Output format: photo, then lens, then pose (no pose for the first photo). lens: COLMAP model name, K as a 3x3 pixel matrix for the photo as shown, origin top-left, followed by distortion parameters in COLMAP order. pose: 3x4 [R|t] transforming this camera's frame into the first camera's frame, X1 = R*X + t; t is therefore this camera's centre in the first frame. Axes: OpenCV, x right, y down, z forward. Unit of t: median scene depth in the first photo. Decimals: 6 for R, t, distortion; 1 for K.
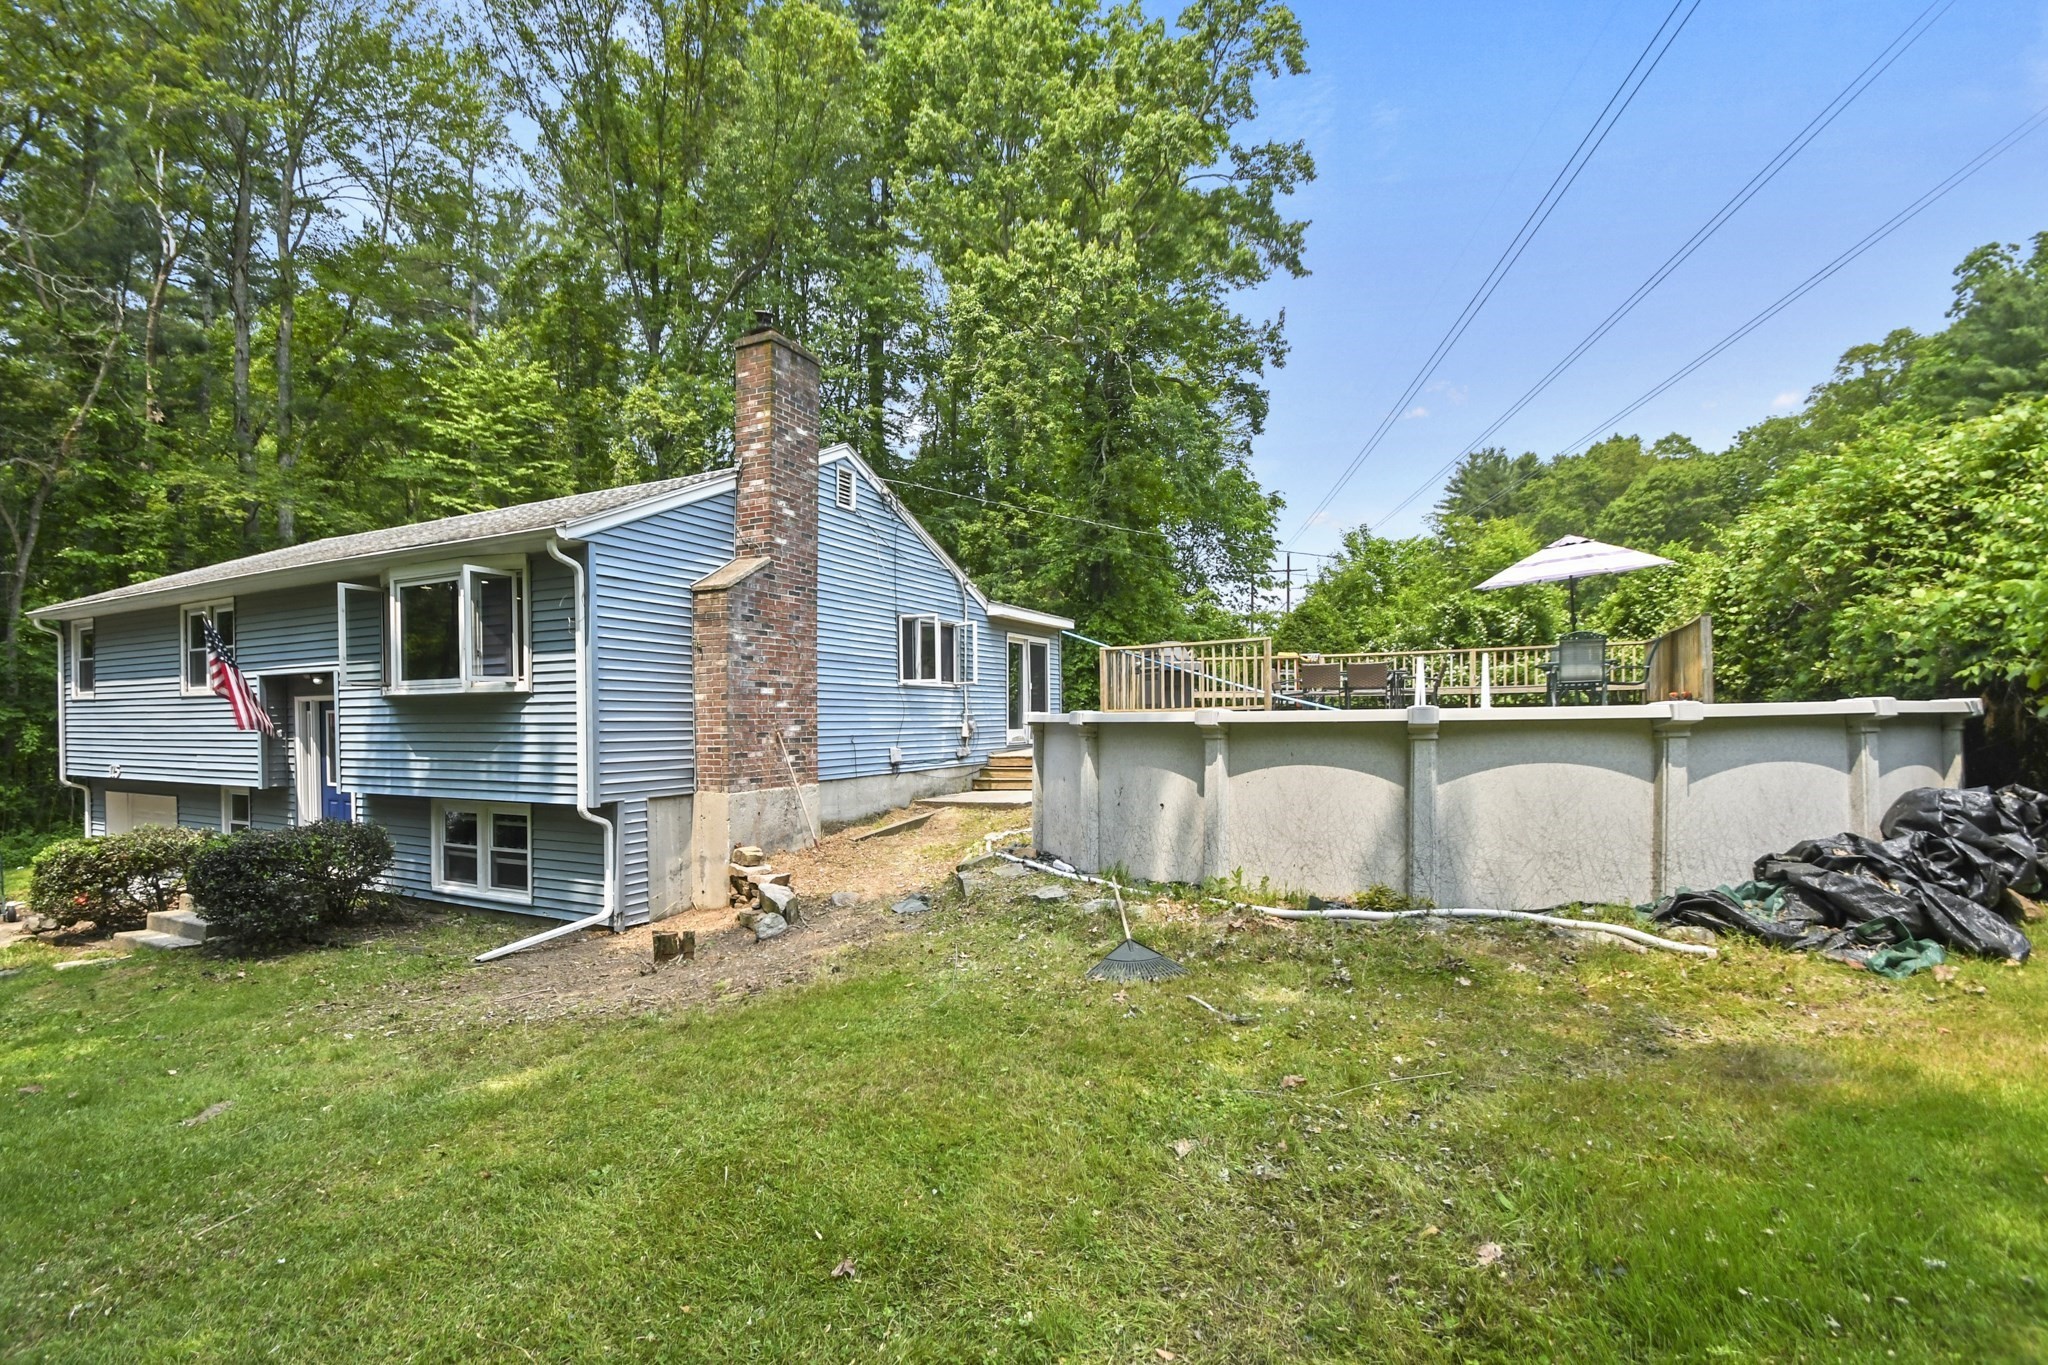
lens RADIAL K [[887.9, 0, 1087.4], [0, 887.9, 731.1], [0, 0, 1]] dist [-0.001981, -0.000219]
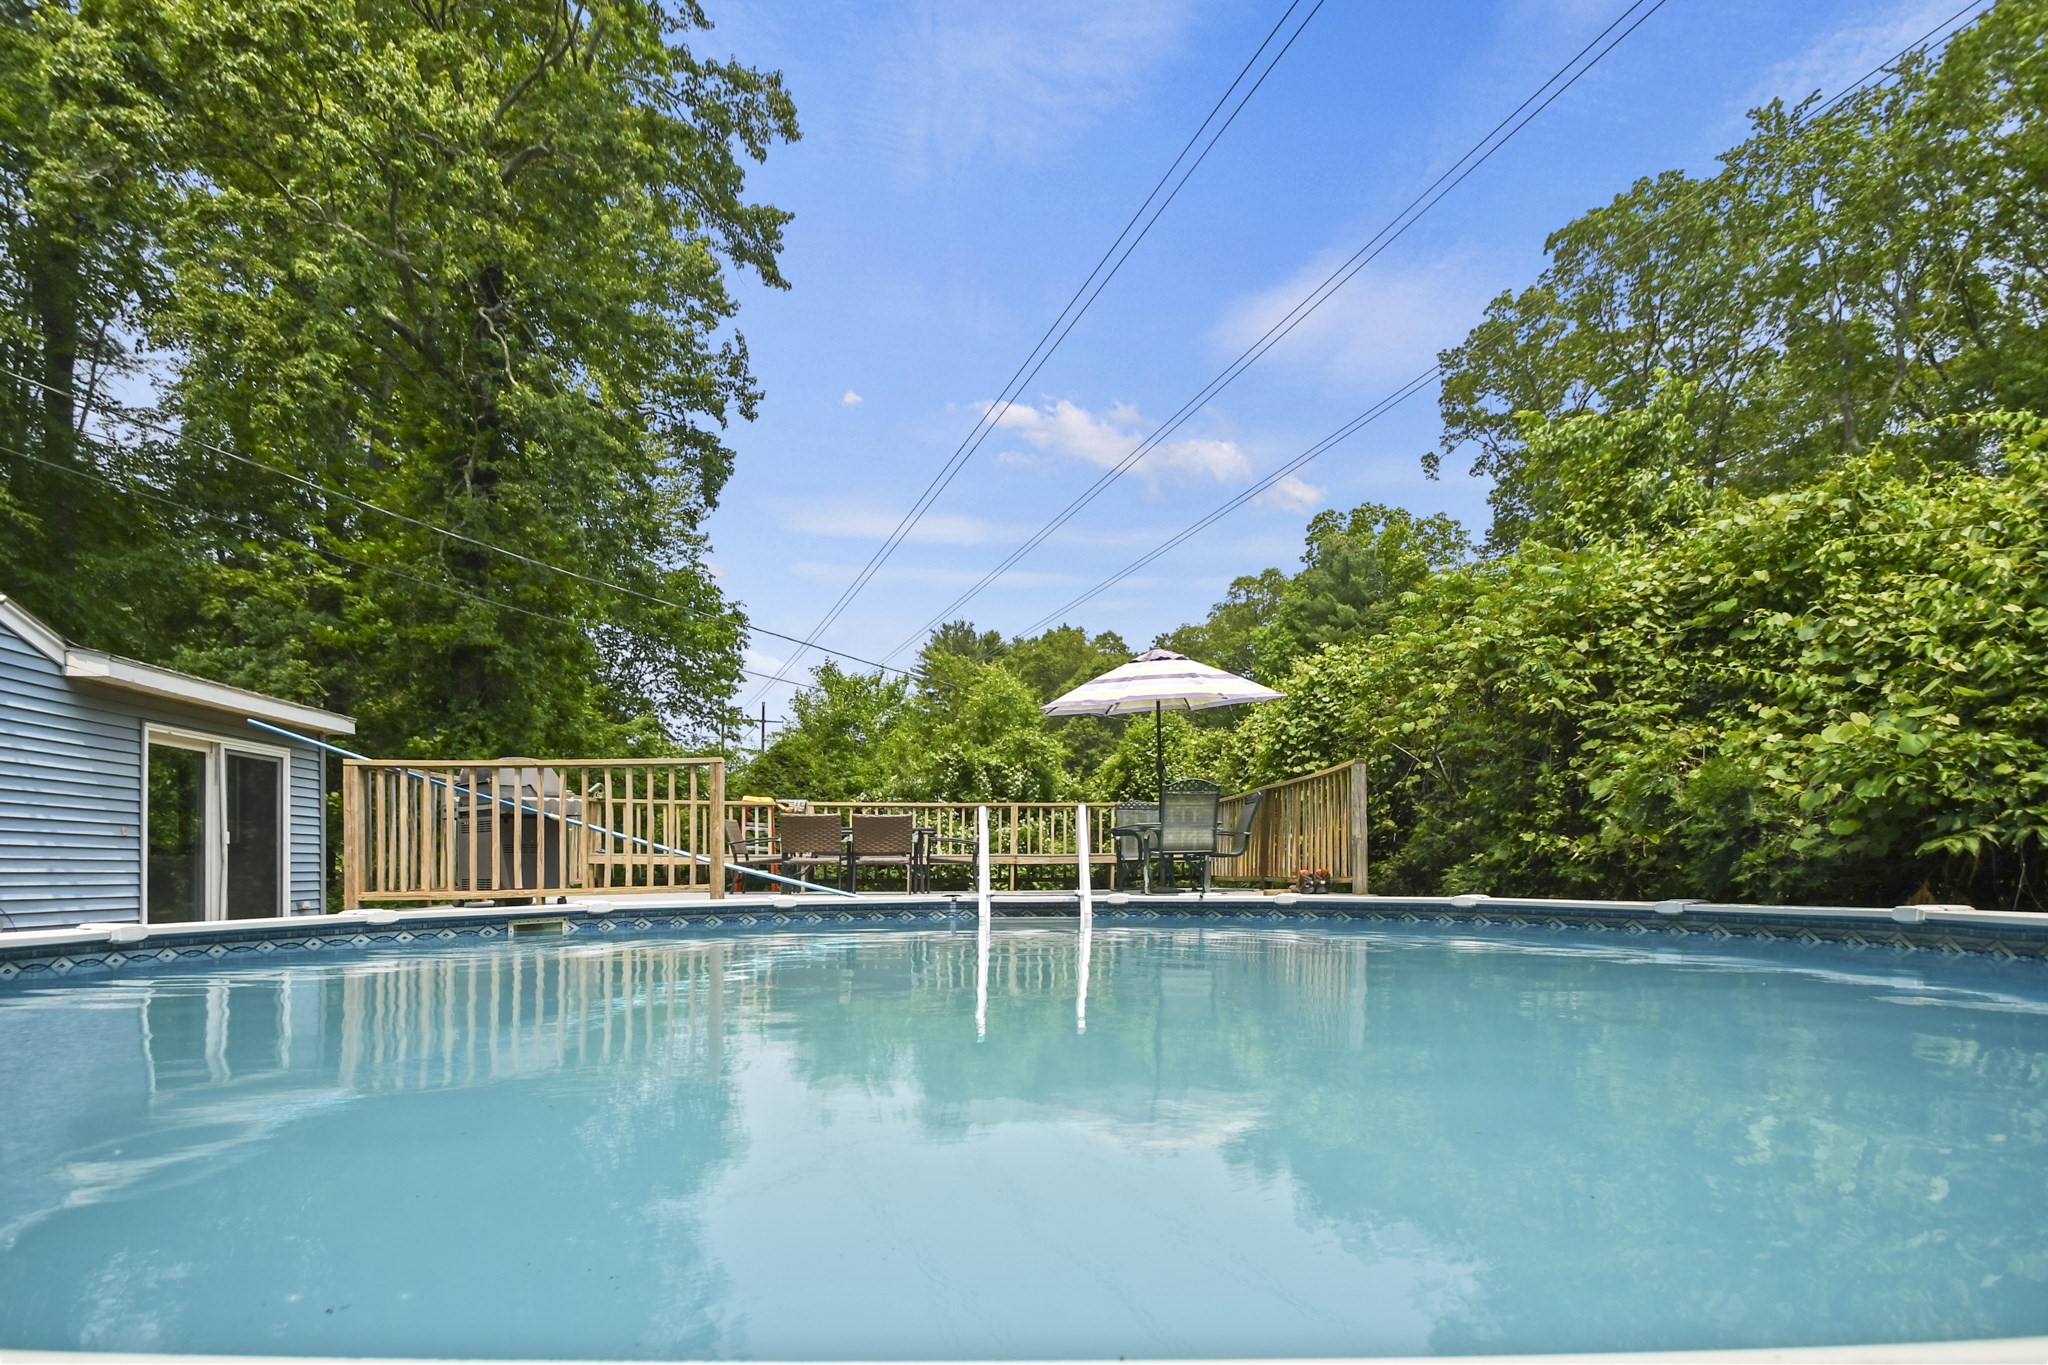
lens RADIAL K [[887.9, 0, 1068.4], [0, 887.9, 872.0], [0, 0, 1]] dist [-0.001981, -0.000219]
pose [[0.849994, 0.005433, 0.526764, 0.057166], [0.004740, 0.999827, -0.017961, -0.014633], [-0.526771, 0.017763, 0.849822, 0.241450]]
